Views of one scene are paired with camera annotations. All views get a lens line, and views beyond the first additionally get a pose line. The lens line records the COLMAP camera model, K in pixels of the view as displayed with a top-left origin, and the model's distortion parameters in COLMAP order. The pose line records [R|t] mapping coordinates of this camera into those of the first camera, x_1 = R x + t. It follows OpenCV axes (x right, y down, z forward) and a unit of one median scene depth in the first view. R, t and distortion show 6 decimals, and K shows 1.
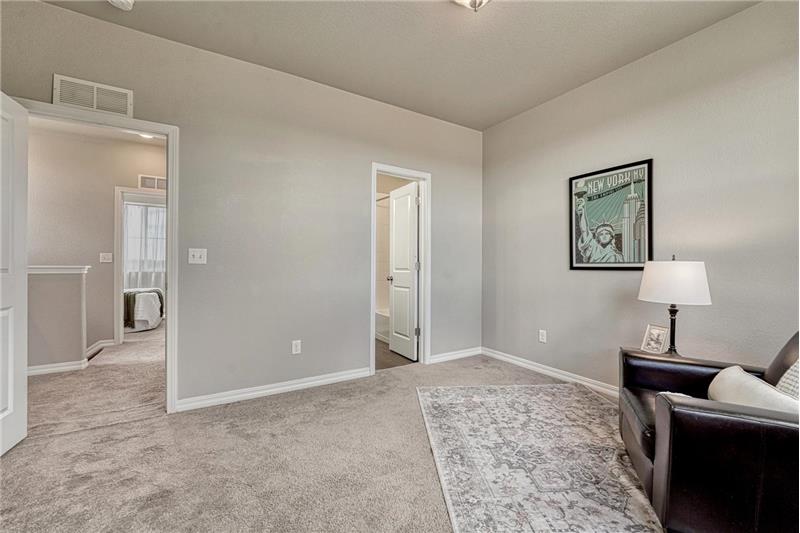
lens RADIAL K [[332.3, 0, 401.1], [0, 332.3, 265.4], [0, 0, 1]] dist [-0.000916, -0.000070]
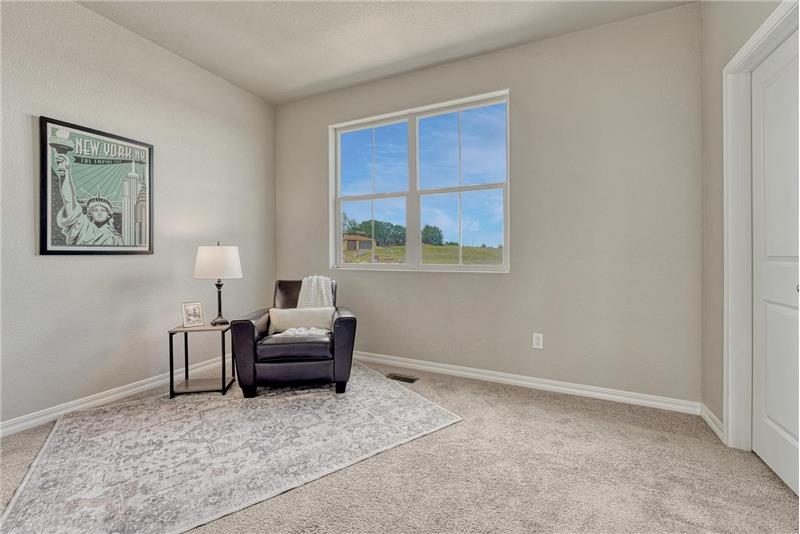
lens RADIAL K [[339.1, 0, 398.4], [0, 339.1, 252.6], [0, 0, 1]] dist [-0.001885, -0.000290]
pose [[-0.544112, -0.005407, 0.838995, -0.507134], [-0.004417, 0.999984, 0.003580, 0.003061], [-0.839001, -0.001758, -0.544127, 0.874533]]
